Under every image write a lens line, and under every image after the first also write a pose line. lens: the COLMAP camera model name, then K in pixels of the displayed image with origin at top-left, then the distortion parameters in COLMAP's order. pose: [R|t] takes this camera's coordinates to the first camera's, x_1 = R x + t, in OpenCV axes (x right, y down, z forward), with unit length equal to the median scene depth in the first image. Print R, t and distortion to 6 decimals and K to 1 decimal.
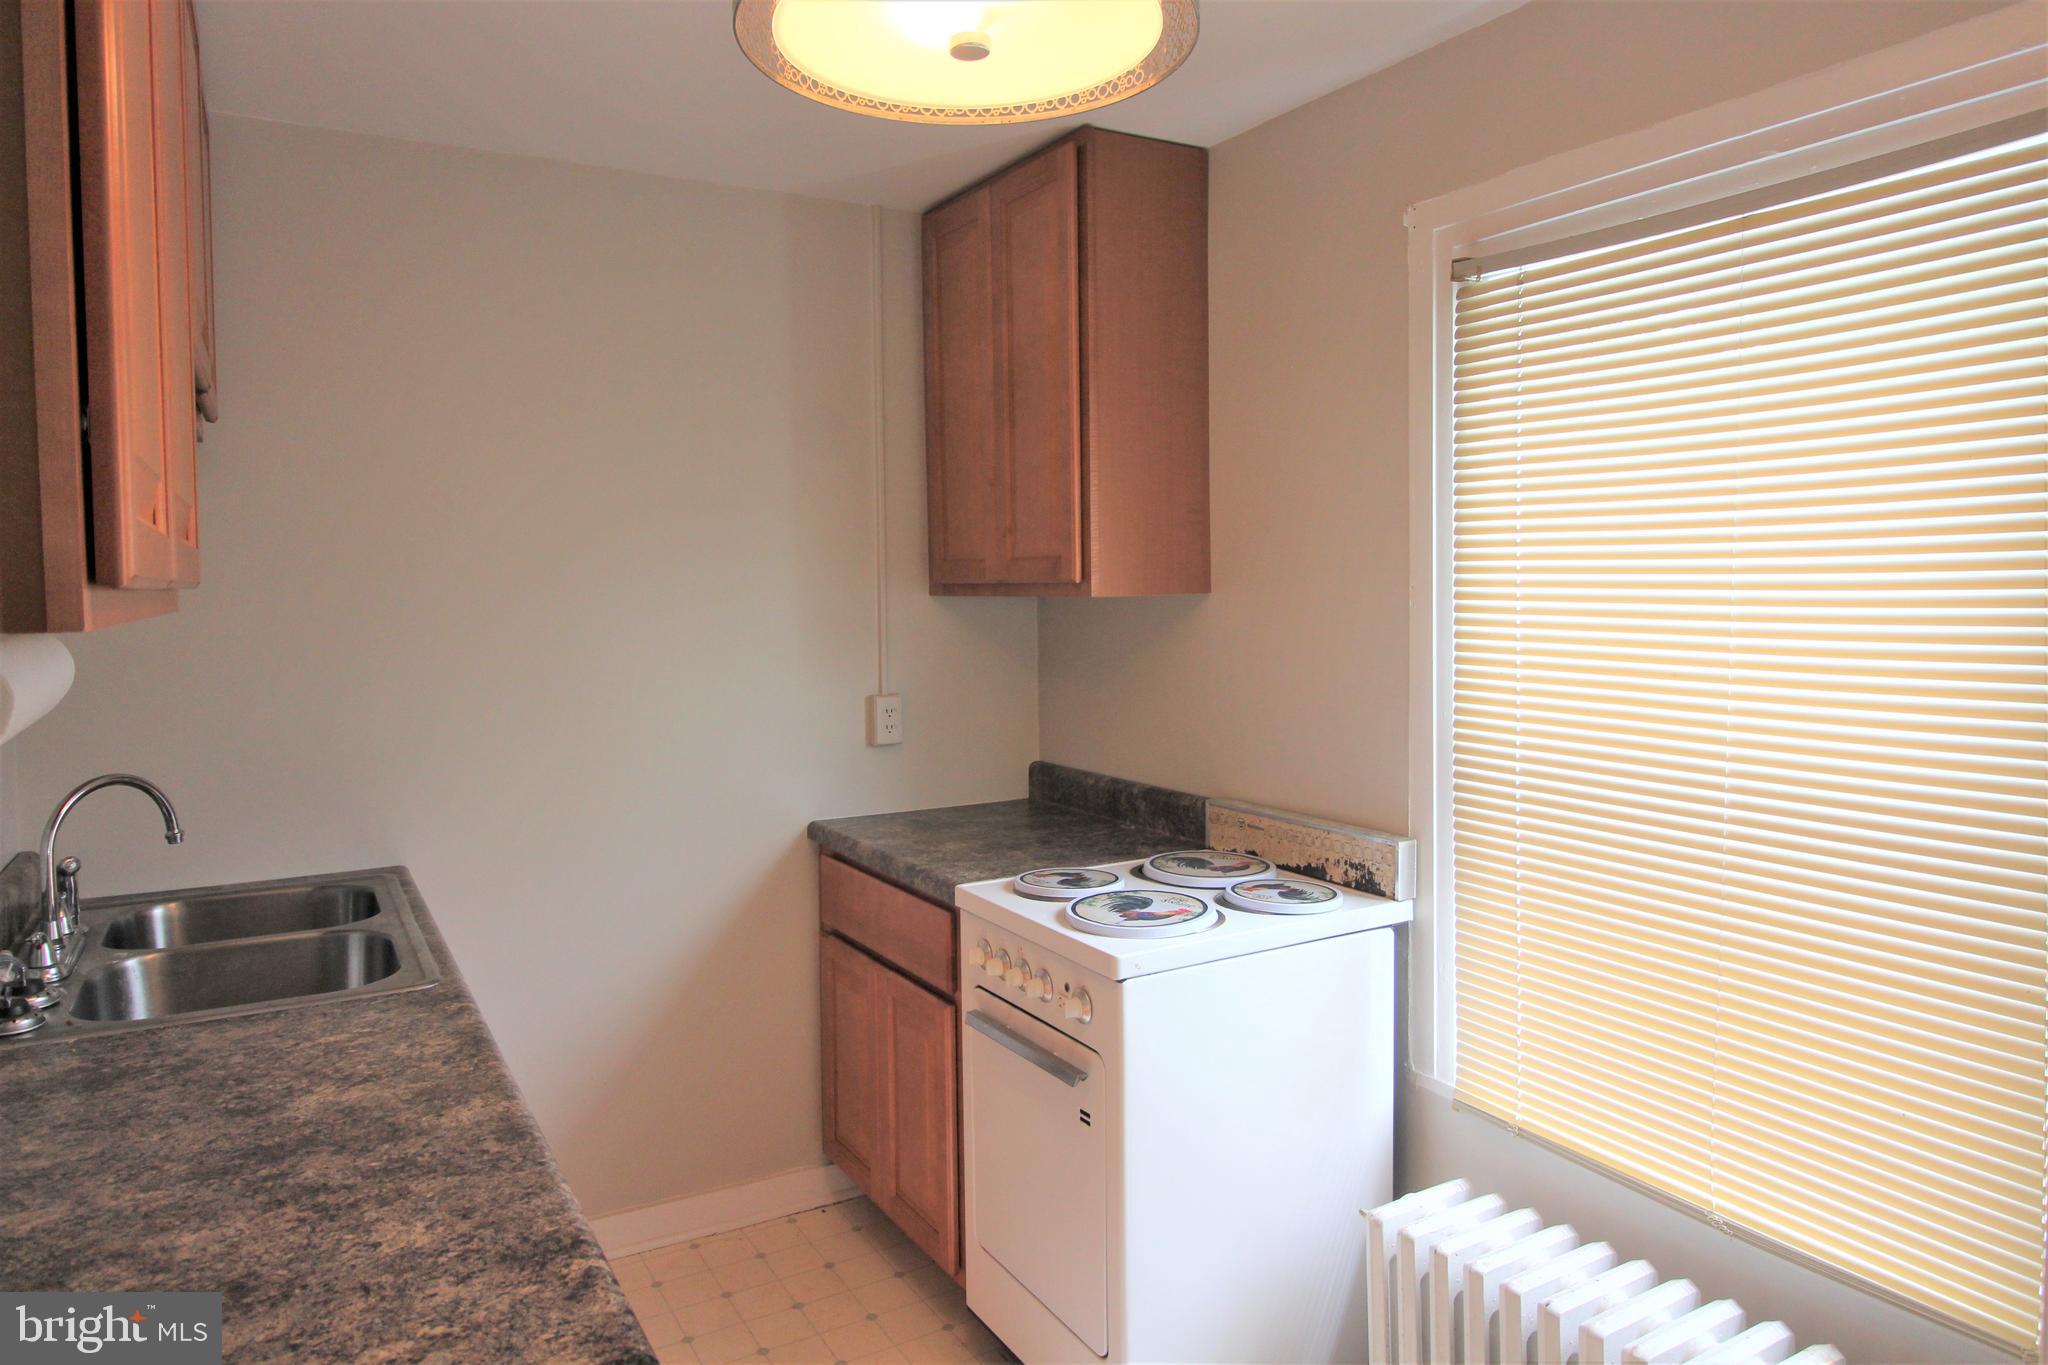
lens RADIAL K [[1286.3, 0, 999.3], [0, 1286.3, 644.0], [0, 0, 1]] dist [0.003221, -0.008194]
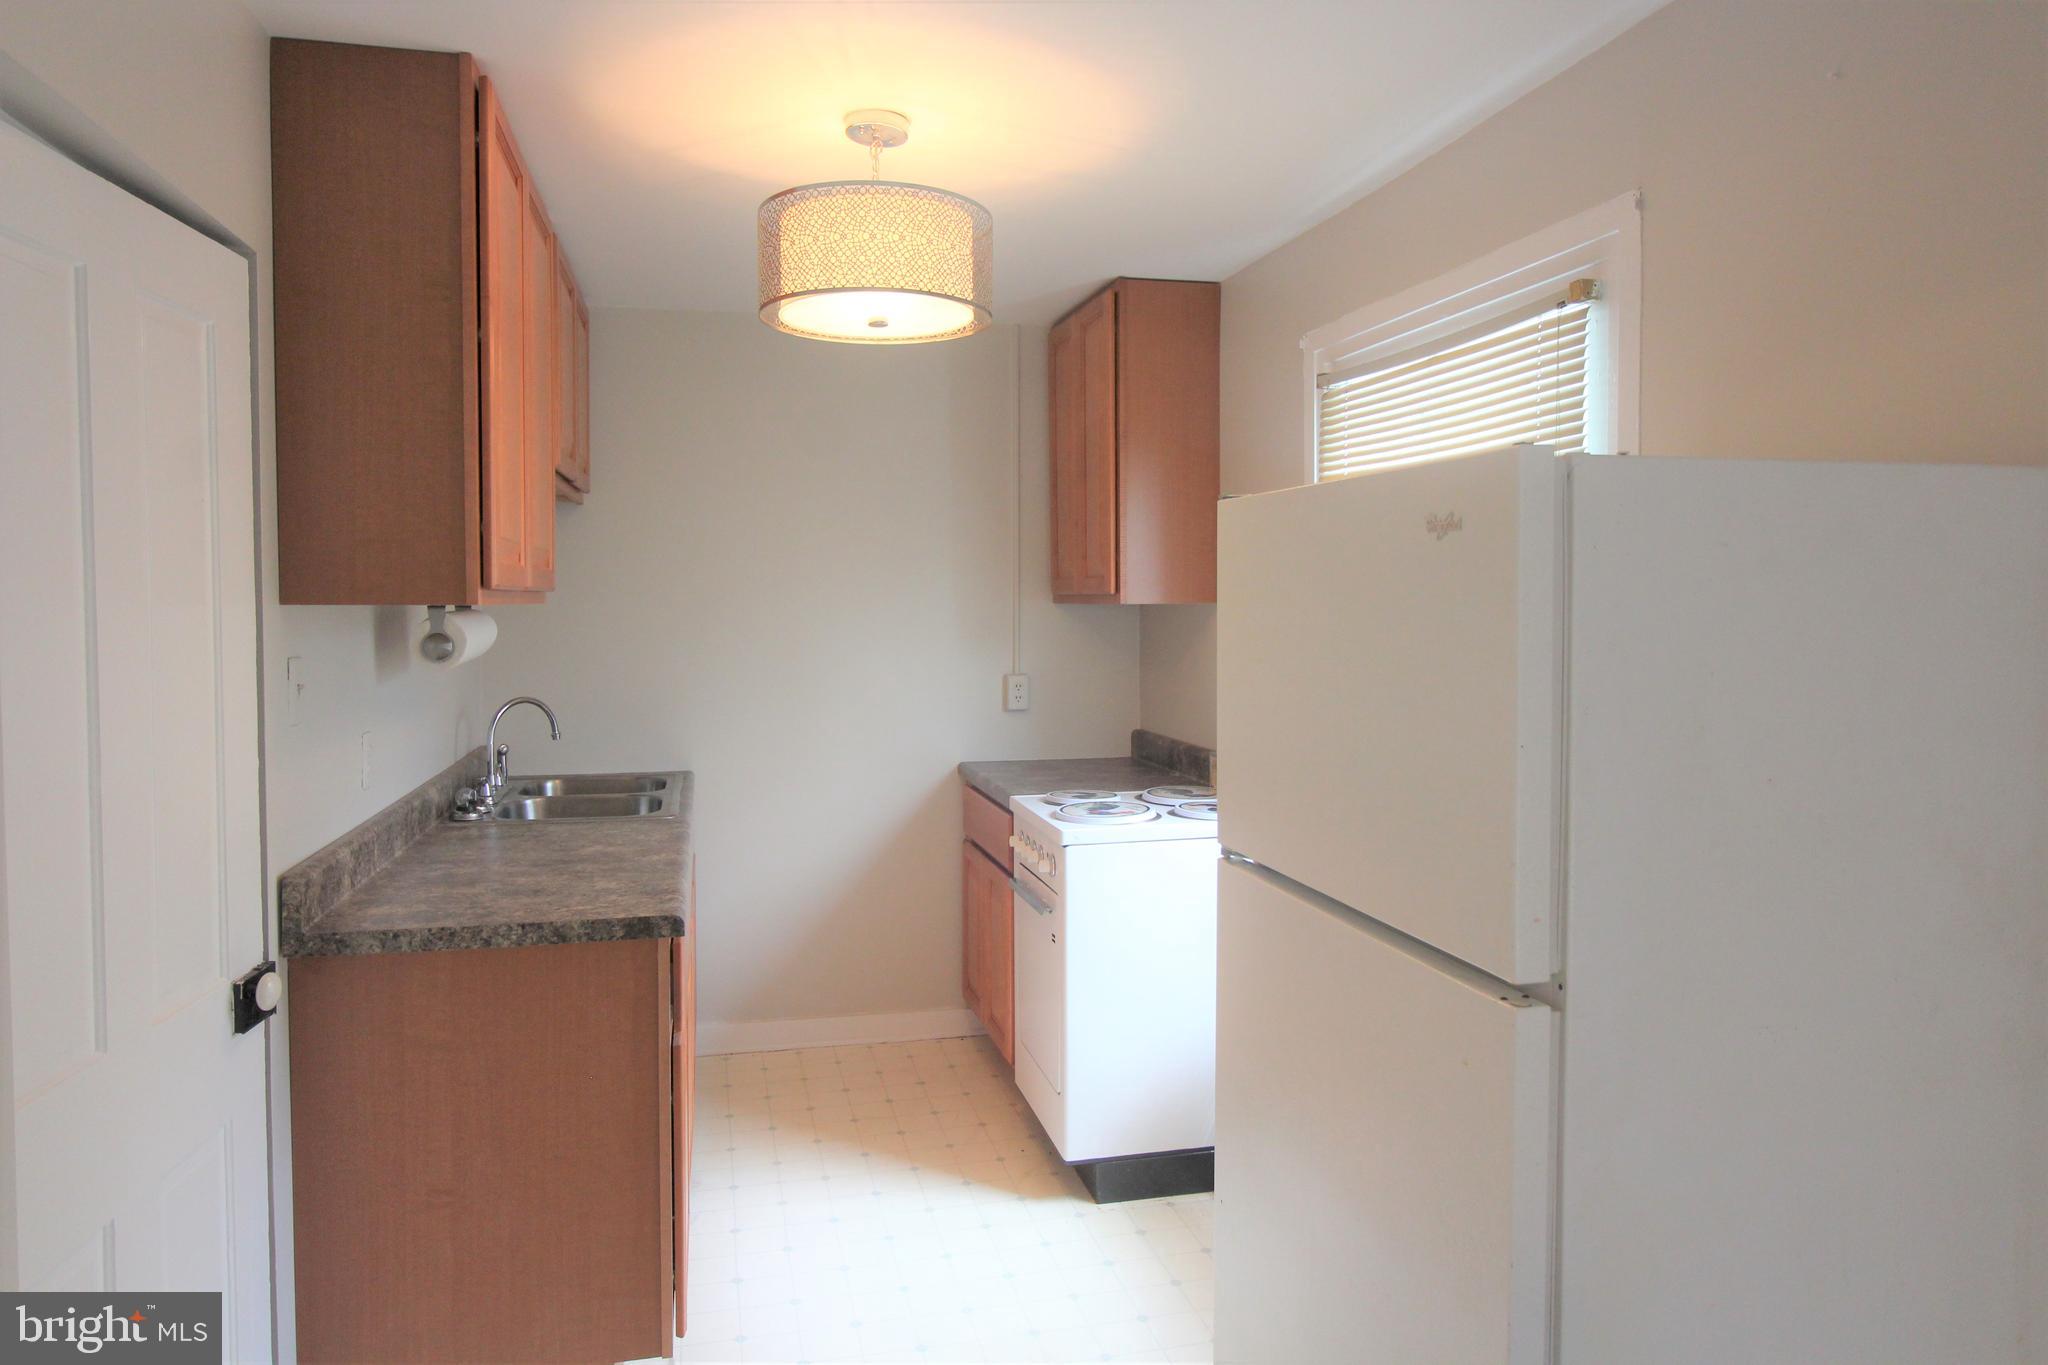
lens RADIAL K [[1286.3, 0, 999.3], [0, 1286.3, 644.0], [0, 0, 1]] dist [0.003221, -0.008194]
pose [[0.957070, 0.020579, -0.289127, 0.391235], [-0.023636, 0.999696, -0.007084, 0.022857], [0.288893, 0.013614, 0.957265, -0.444883]]
